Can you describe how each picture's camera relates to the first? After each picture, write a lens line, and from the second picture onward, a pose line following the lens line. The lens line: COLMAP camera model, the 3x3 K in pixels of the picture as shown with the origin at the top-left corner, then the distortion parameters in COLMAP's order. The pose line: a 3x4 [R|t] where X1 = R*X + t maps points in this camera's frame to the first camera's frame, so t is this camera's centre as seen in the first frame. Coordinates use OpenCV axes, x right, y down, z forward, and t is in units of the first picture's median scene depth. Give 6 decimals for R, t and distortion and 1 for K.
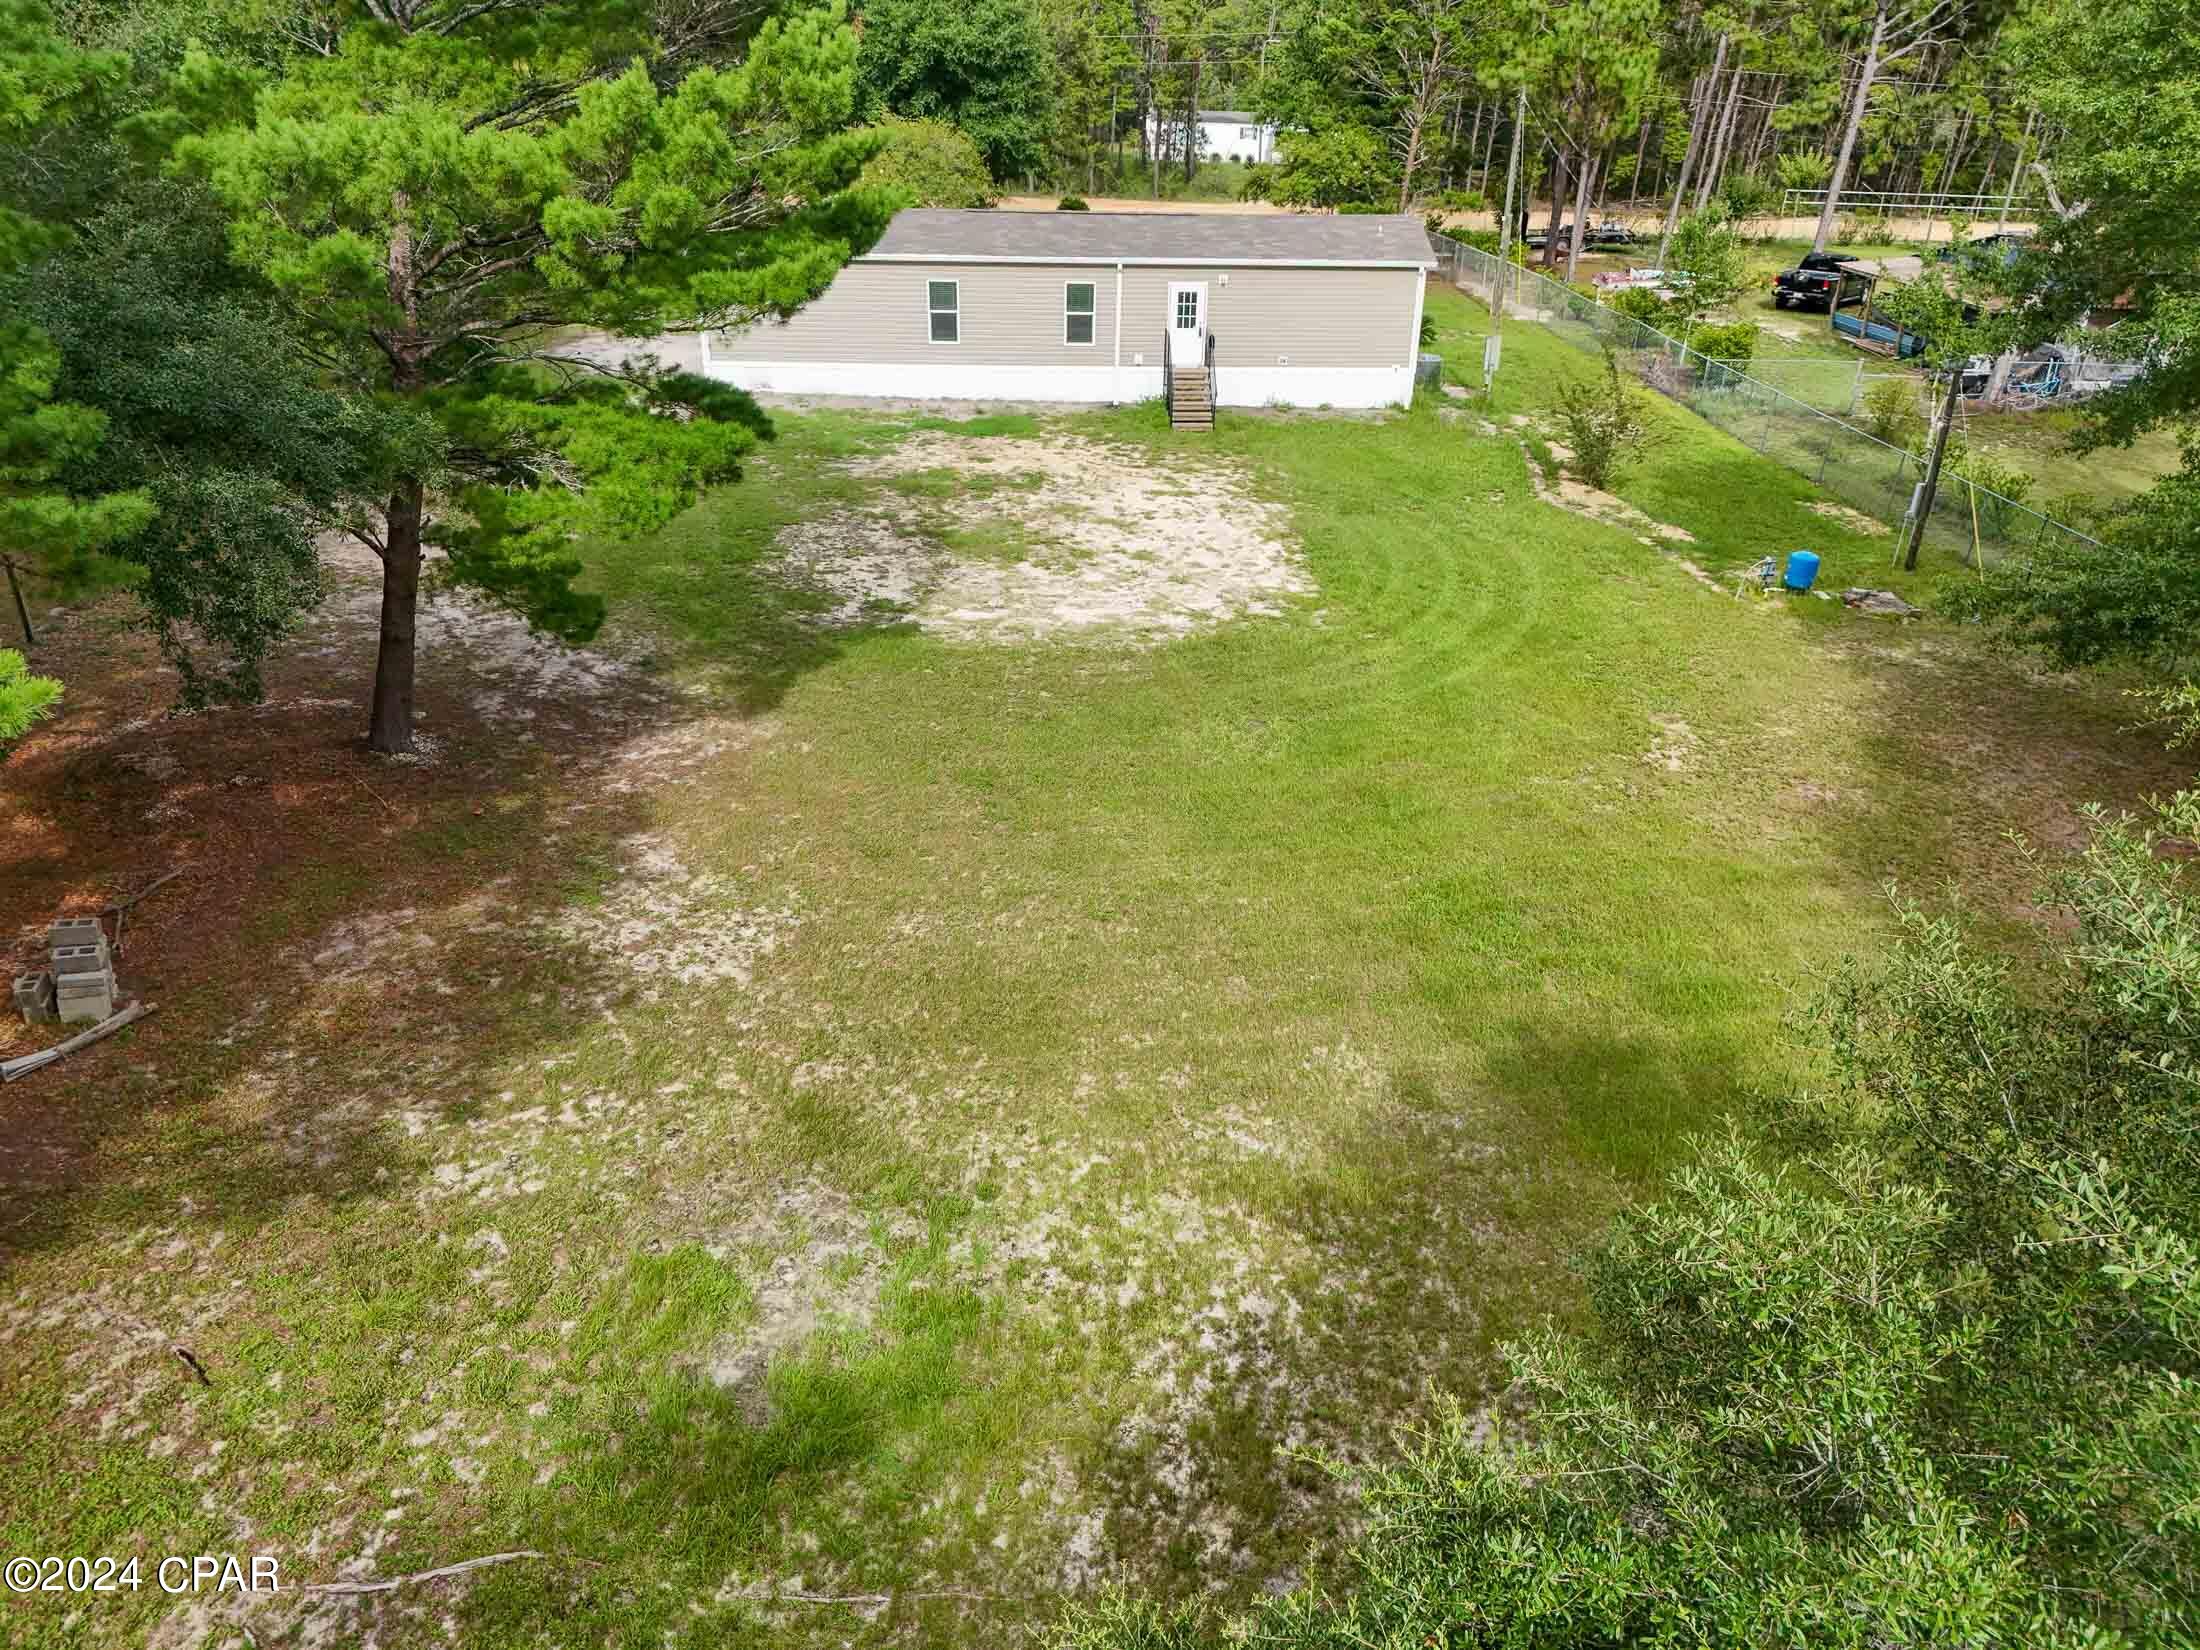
lens RADIAL K [[1597.3, 0, 1115.5], [0, 1597.3, 819.7], [0, 0, 1]] dist [0.072169, -0.085574]
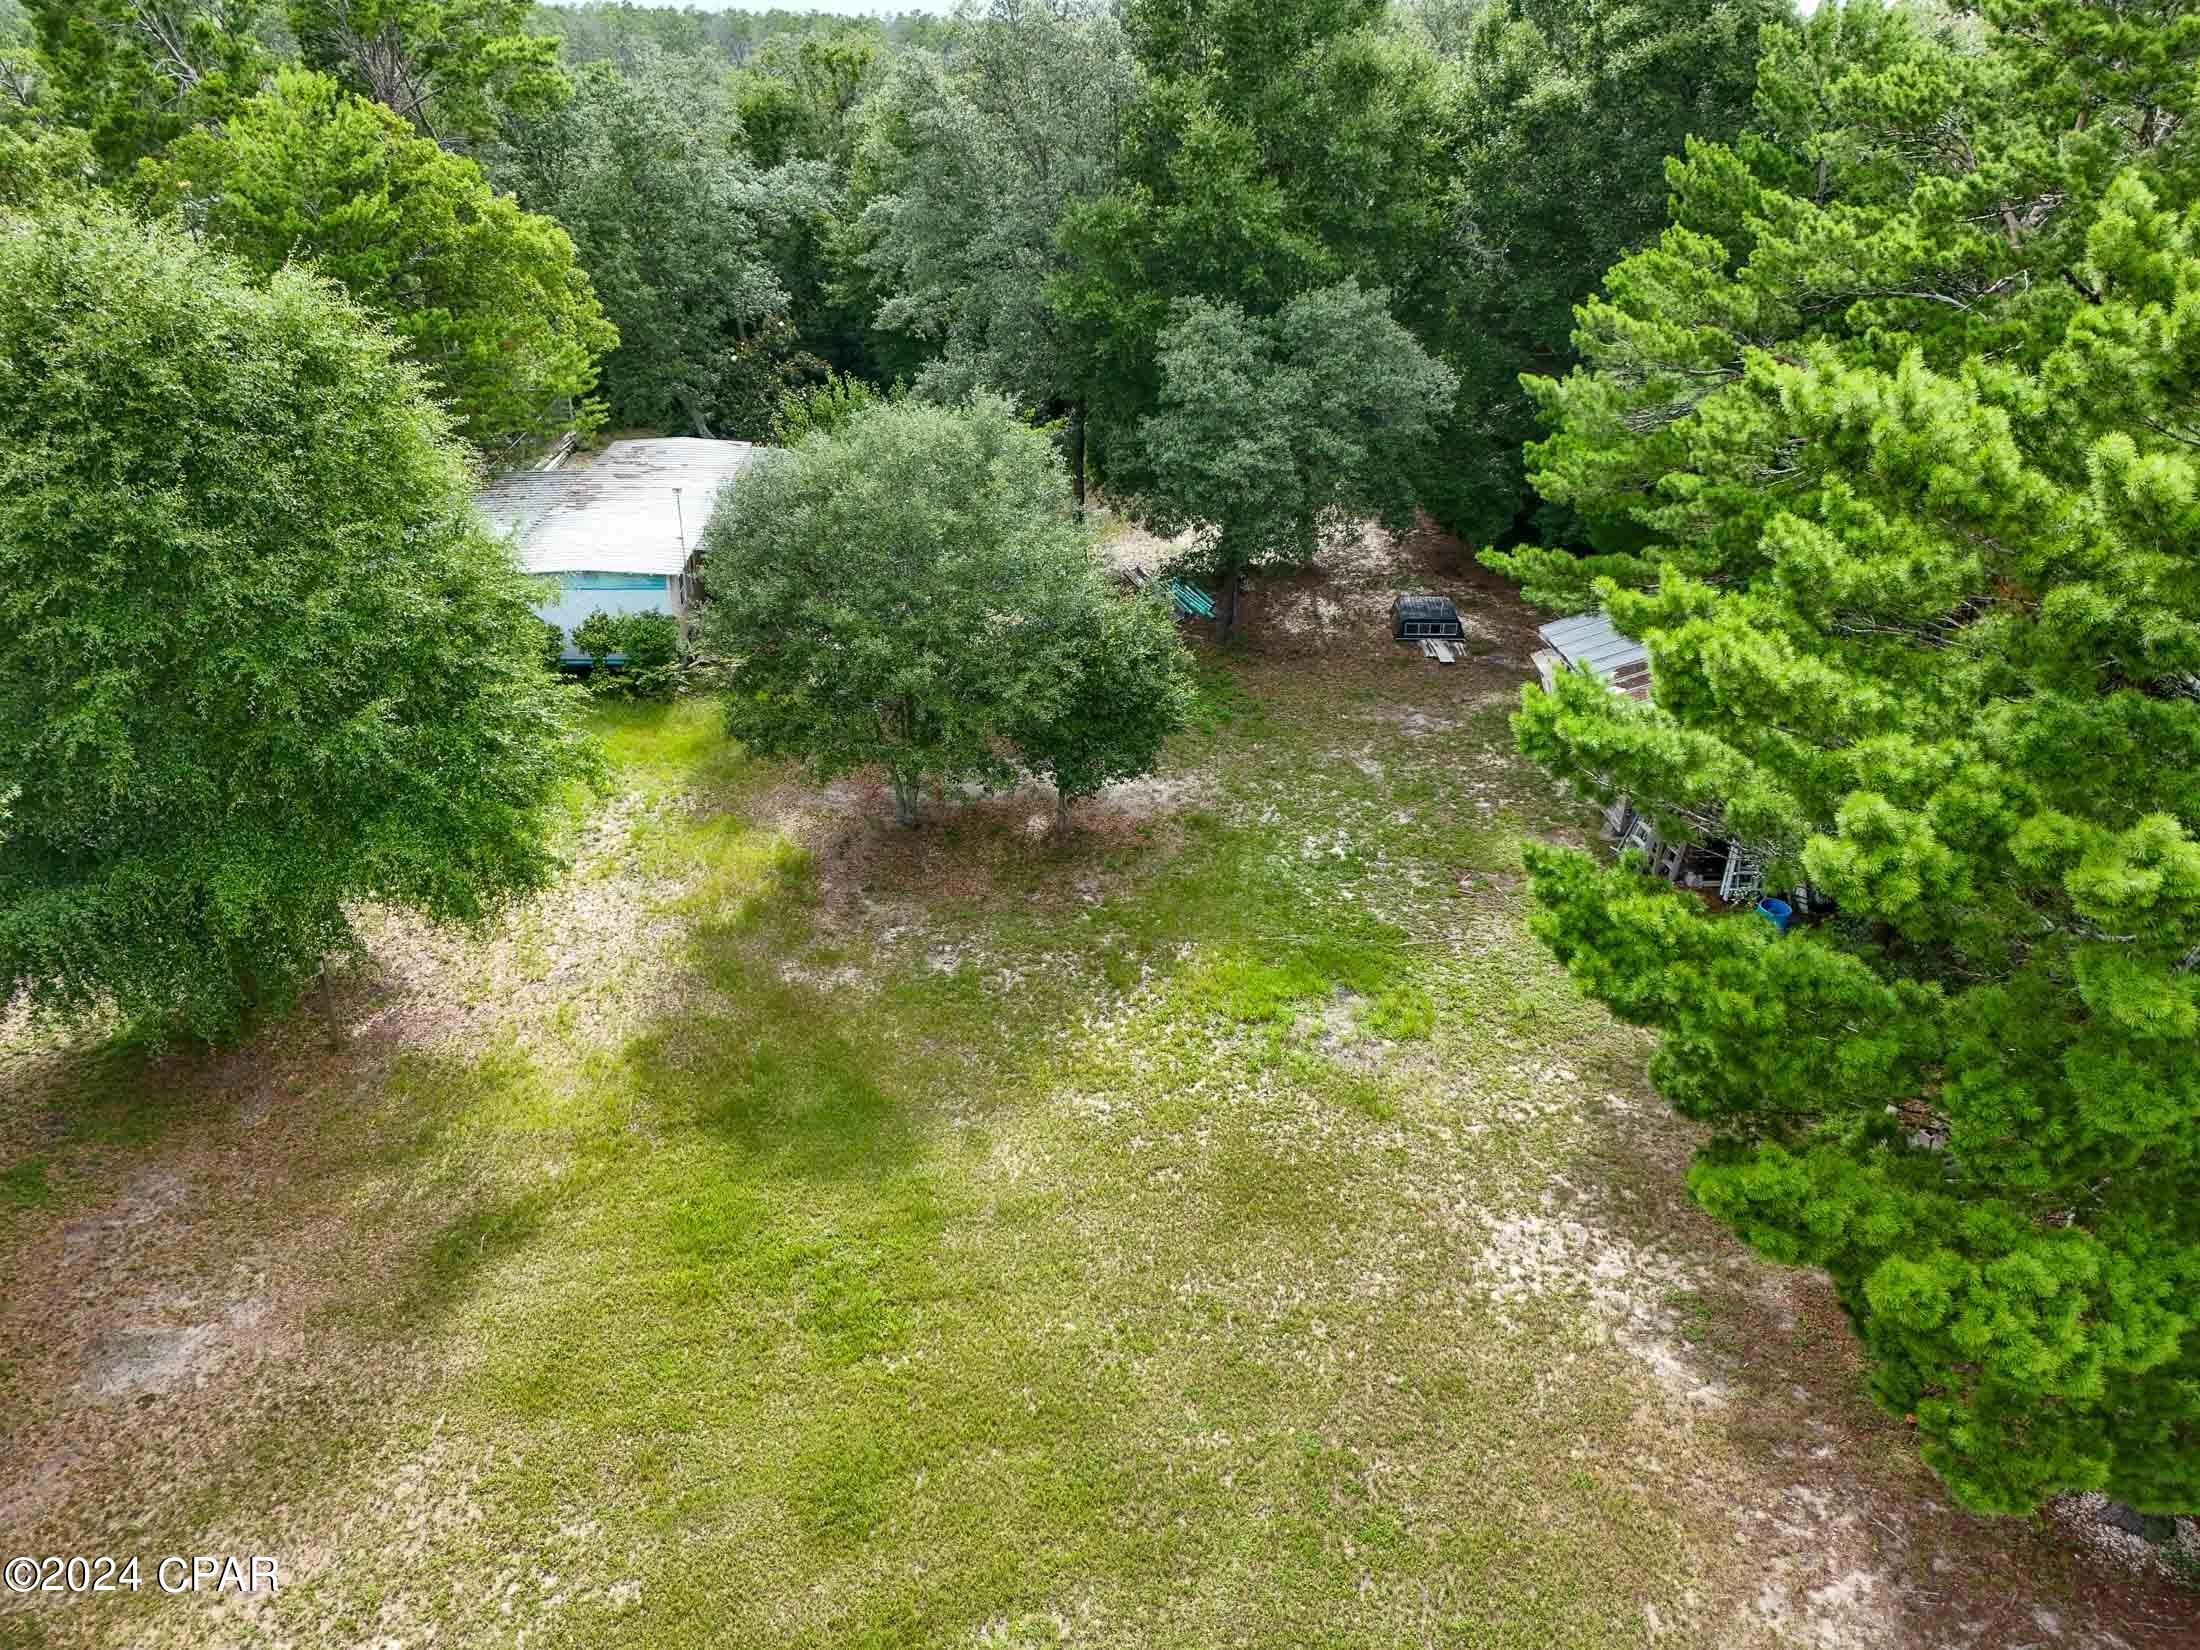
lens RADIAL K [[1597.3, 0, 1115.5], [0, 1597.3, 819.7], [0, 0, 1]] dist [0.072169, -0.085574]
pose [[-0.999352, -0.033106, -0.014101, 0.043686], [-0.031355, 0.608919, 0.792613, -0.553805], [-0.017654, 0.792542, -0.609562, 0.787444]]
